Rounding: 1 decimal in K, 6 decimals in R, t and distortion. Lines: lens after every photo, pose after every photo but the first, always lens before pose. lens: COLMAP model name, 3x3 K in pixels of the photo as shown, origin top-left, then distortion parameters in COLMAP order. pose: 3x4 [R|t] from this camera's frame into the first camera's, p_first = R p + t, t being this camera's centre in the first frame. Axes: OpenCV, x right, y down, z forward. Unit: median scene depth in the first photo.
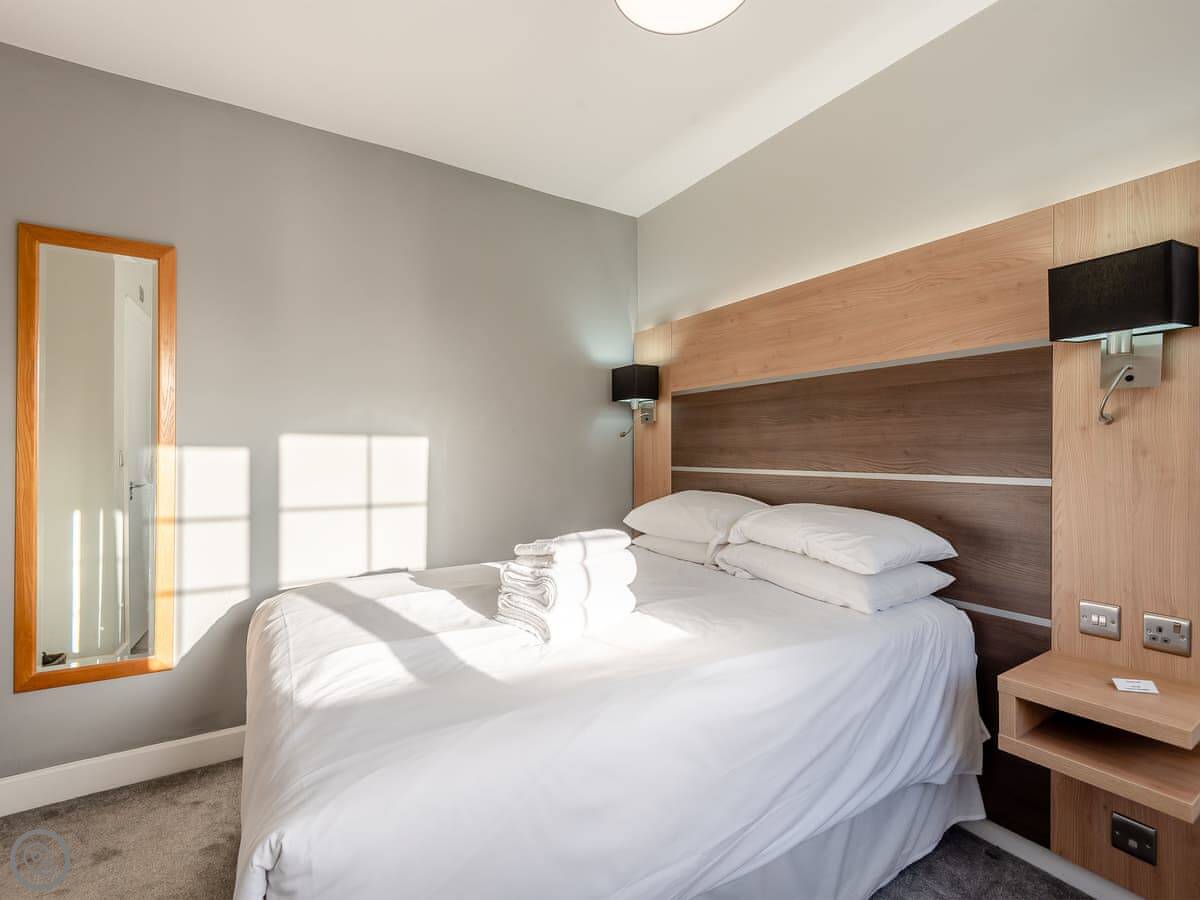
lens RADIAL K [[559.7, 0, 597.7], [0, 559.7, 446.1], [0, 0, 1]] dist [-0.000373, -0.000361]
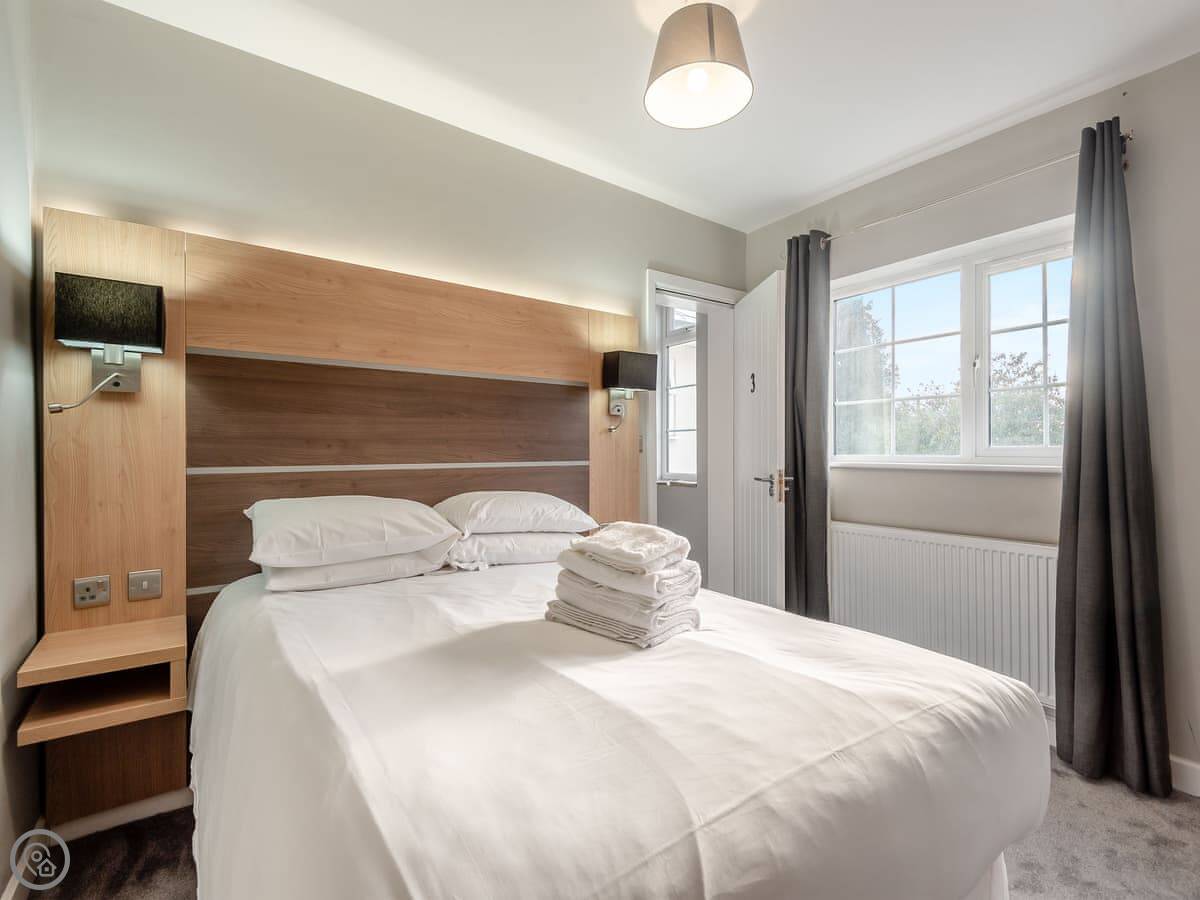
lens RADIAL K [[559.7, 0, 597.7], [0, 559.7, 446.1], [0, 0, 1]] dist [-0.000373, -0.000361]
pose [[-0.100198, 0.020699, 0.994752, -0.599886], [0.000300, 0.999784, -0.020773, 0.029235], [-0.994967, -0.001783, -0.100183, 0.706044]]
